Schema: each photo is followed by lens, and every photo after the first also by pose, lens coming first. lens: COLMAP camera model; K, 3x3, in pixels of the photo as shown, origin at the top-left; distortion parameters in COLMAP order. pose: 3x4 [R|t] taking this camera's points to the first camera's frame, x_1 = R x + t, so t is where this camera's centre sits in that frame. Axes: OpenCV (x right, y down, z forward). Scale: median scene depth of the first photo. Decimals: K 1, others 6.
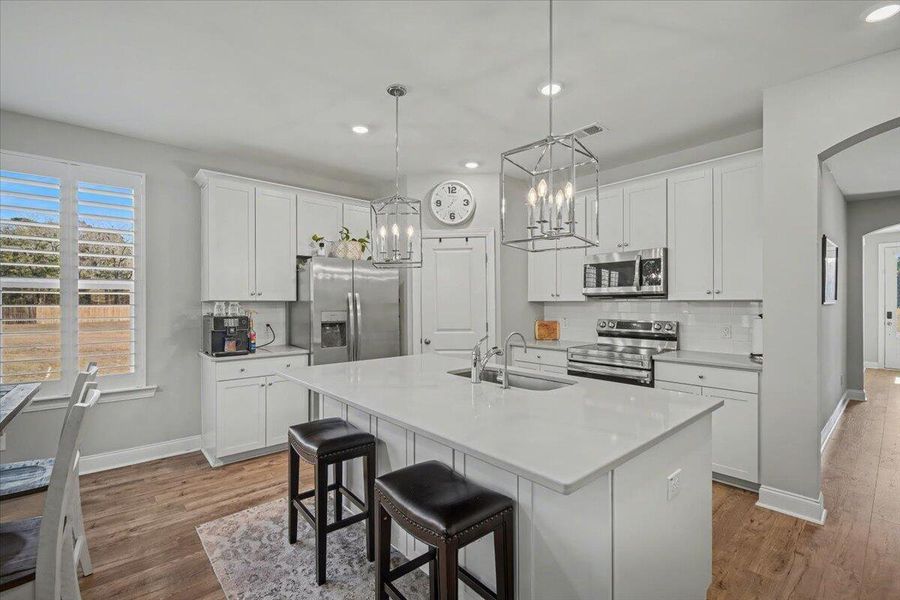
lens RADIAL K [[395.8, 0, 445.8], [0, 395.8, 303.5], [0, 0, 1]] dist [-0.002645, -0.001131]
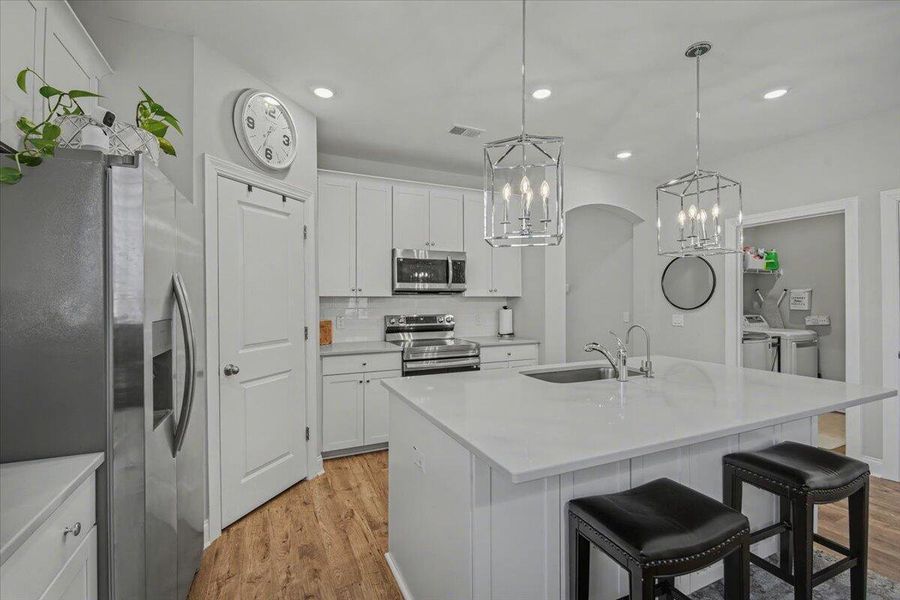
lens RADIAL K [[395.8, 0, 454.2], [0, 395.8, 295.5], [0, 0, 1]] dist [-0.002645, -0.001131]
pose [[0.282001, 0.009551, 0.959367, -0.527961], [0.001259, 0.999946, -0.010325, 0.001197], [-0.959413, 0.004119, 0.281974, 0.618252]]
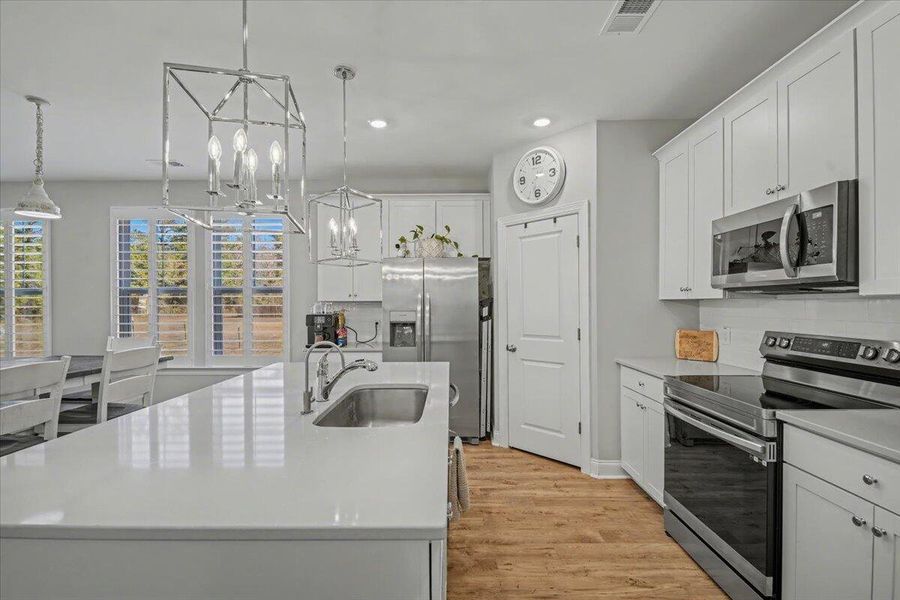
lens RADIAL K [[395.8, 0, 444.4], [0, 395.8, 308.8], [0, 0, 1]] dist [-0.002645, -0.001131]
pose [[0.734609, 0.006356, -0.678461, 0.462165], [0.003112, 0.999914, 0.012736, 0.000418], [0.678483, -0.011468, 0.734526, 0.317568]]
